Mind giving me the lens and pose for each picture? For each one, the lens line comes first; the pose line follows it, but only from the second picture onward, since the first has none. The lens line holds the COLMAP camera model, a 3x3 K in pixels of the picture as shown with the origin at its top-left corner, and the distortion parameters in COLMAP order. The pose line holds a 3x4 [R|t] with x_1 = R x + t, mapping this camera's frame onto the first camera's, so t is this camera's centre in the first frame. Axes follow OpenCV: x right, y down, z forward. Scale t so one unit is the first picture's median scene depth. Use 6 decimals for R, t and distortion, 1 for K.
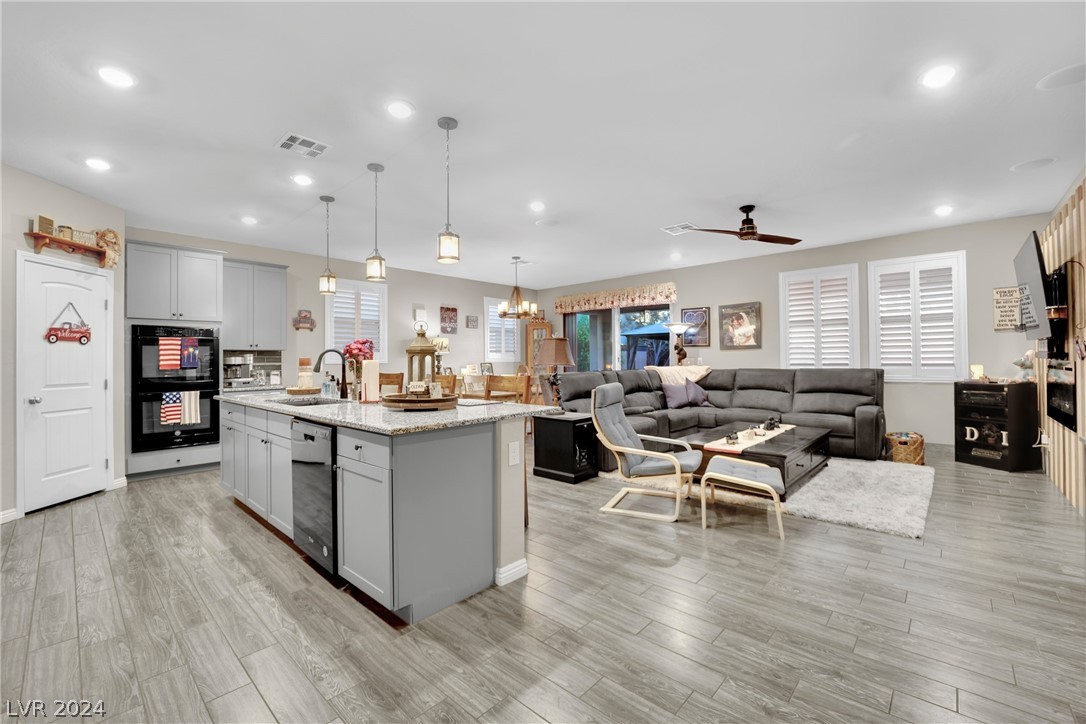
lens RADIAL K [[453.3, 0, 541.1], [0, 453.3, 356.2], [0, 0, 1]] dist [-0.021435, -0.000239]
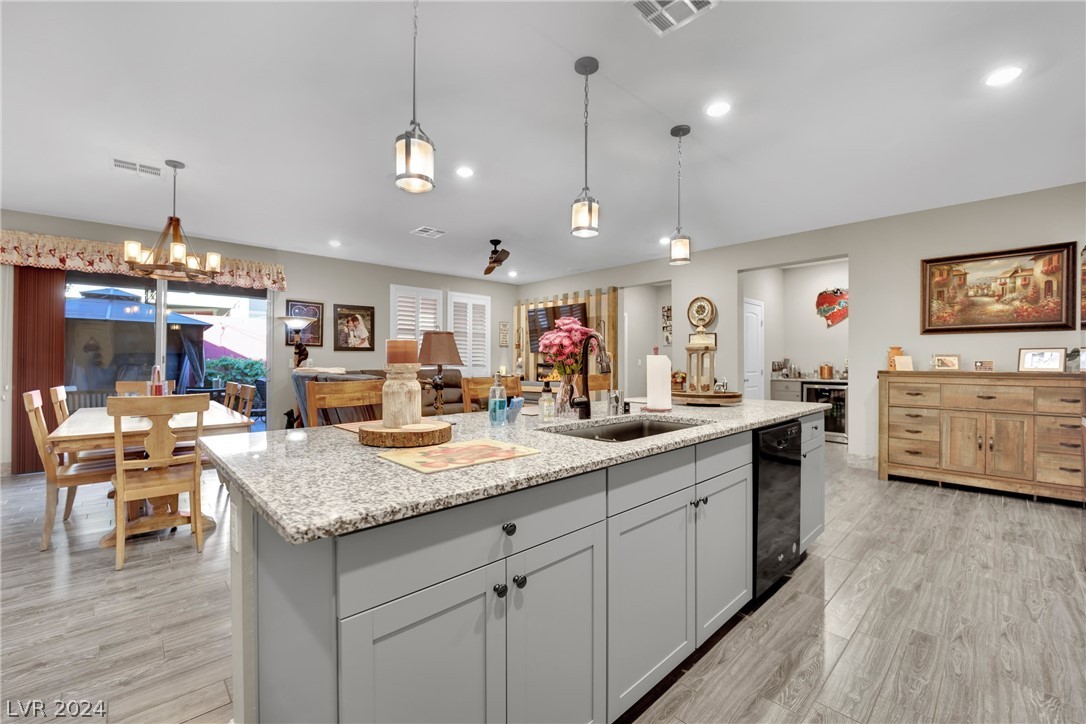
lens RADIAL K [[449.9, 0, 543.0], [0, 449.9, 362.0], [0, 0, 1]] dist [-0.024692, 0.000992]
pose [[0.065279, 0.010875, 0.997808, -0.733070], [-0.012281, 0.999874, -0.010094, 0.019214], [-0.997791, -0.011595, 0.065404, 0.729877]]
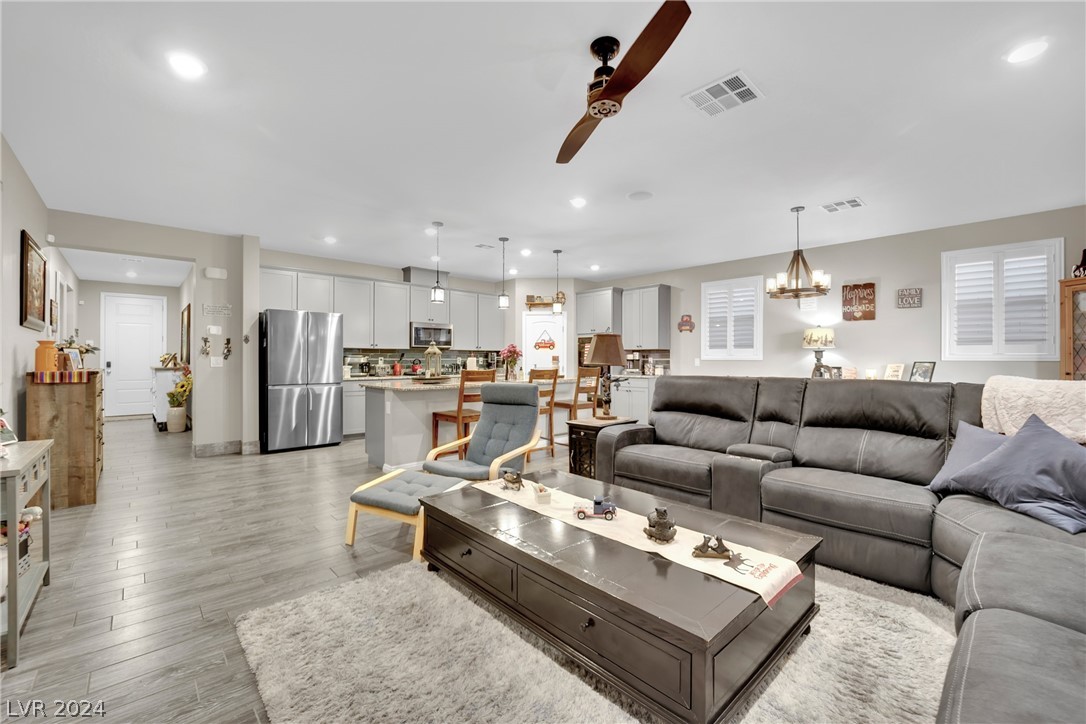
lens RADIAL K [[446.4, 0, 543.0], [0, 446.4, 360.5], [0, 0, 1]] dist [-0.020820, -0.000292]
pose [[-0.073294, 0.012203, -0.997236, 0.881456], [0.010177, 0.999882, 0.011487, 0.001692], [0.997258, -0.009307, -0.073409, 0.903115]]
